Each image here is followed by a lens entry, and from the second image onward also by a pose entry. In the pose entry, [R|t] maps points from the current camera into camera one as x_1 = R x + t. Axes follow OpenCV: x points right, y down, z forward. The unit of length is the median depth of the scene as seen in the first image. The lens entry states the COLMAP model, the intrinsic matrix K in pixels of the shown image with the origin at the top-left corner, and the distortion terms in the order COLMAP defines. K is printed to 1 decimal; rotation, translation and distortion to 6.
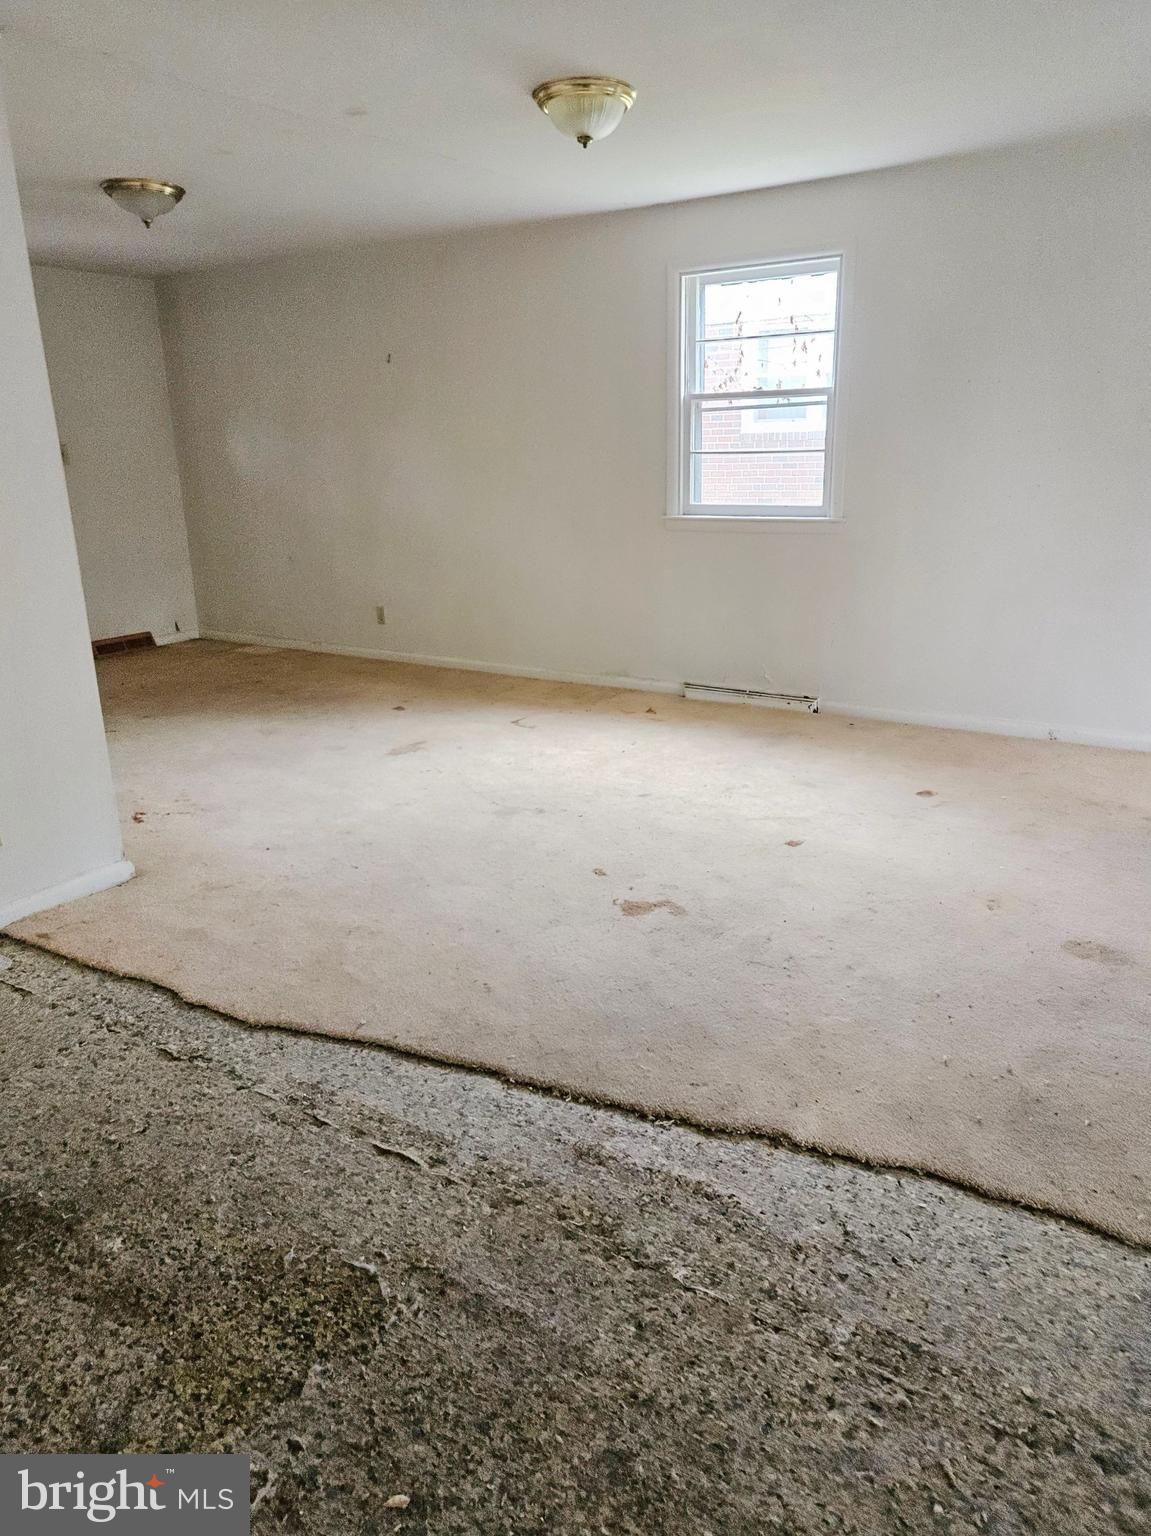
lens RADIAL K [[1054.5, 0, 575.5], [0, 1054.5, 768.0], [0, 0, 1]] dist [0.078487, -0.076829]
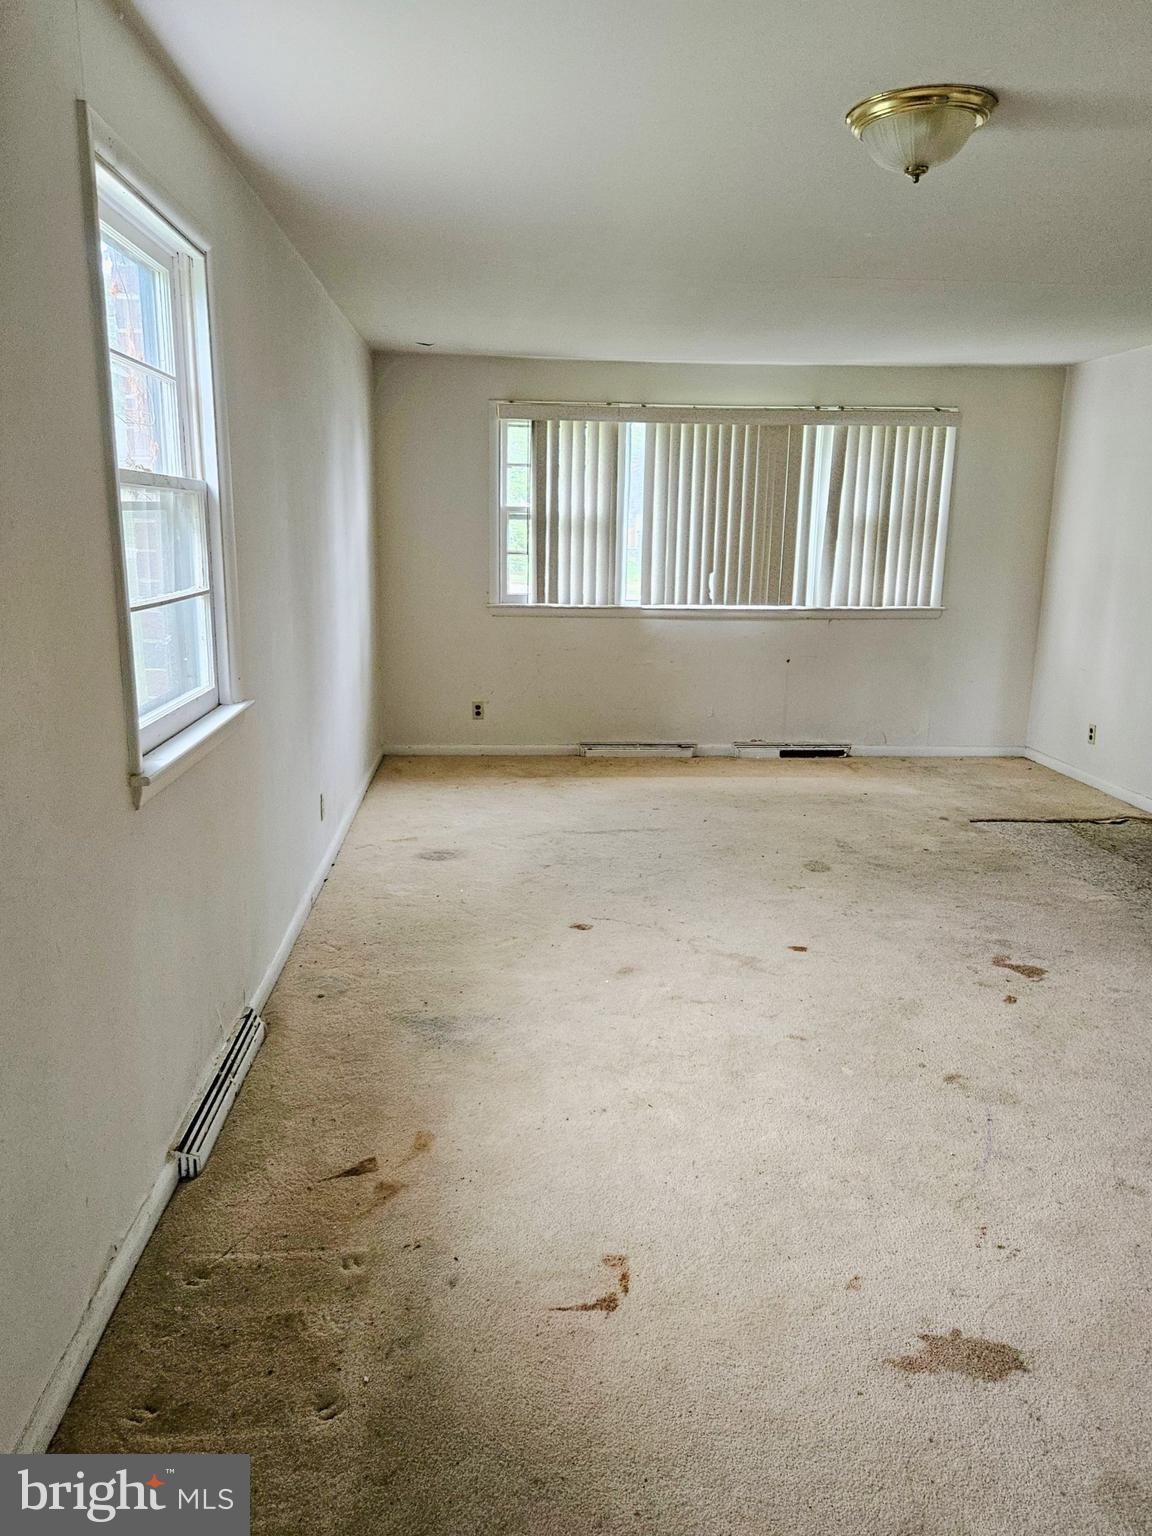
lens RADIAL K [[1054.5, 0, 576.0], [0, 1054.5, 768.0], [0, 0, 1]] dist [0.078487, -0.076829]
pose [[-0.575008, -0.158240, 0.802699, -0.615629], [0.253083, 0.898594, 0.358438, -0.669075], [-0.778020, 0.409255, -0.476651, 2.077113]]
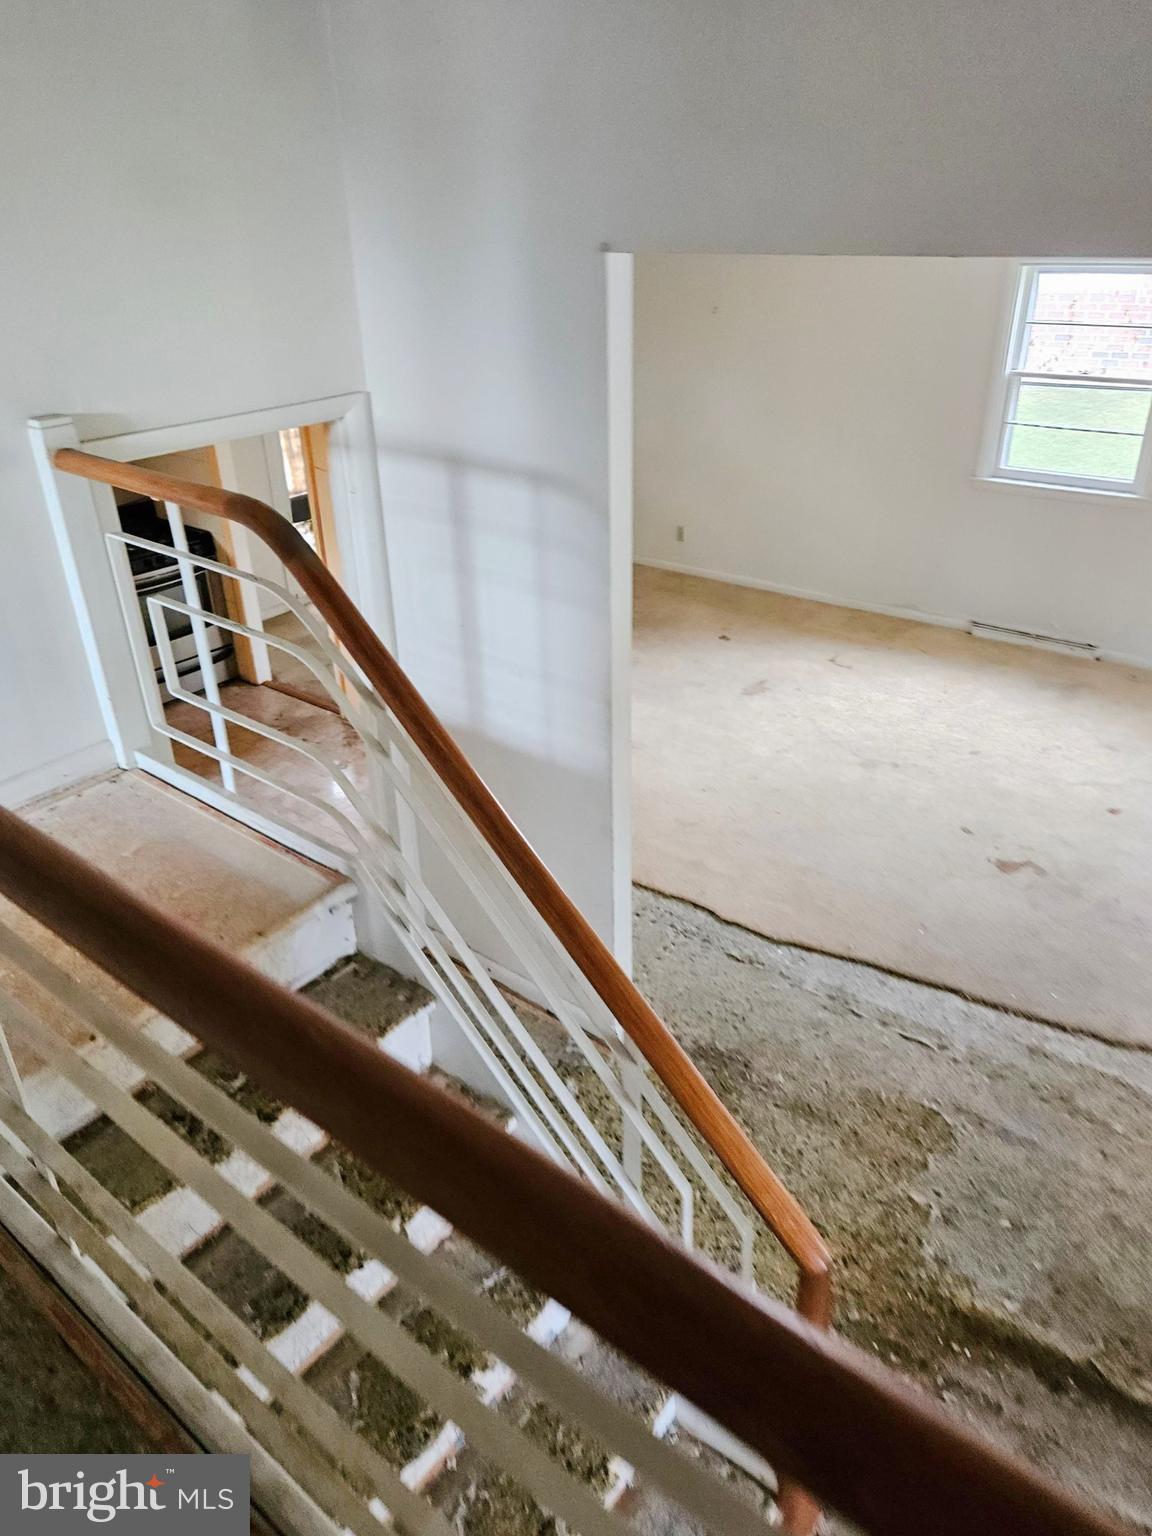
lens RADIAL K [[1054.5, 0, 576.0], [0, 1054.5, 768.0], [0, 0, 1]] dist [0.078487, -0.076829]
pose [[0.991302, 0.055441, -0.119357, -0.393096], [-0.033617, 0.983520, 0.177646, -0.256183], [0.127239, -0.172089, 0.976829, -0.479407]]
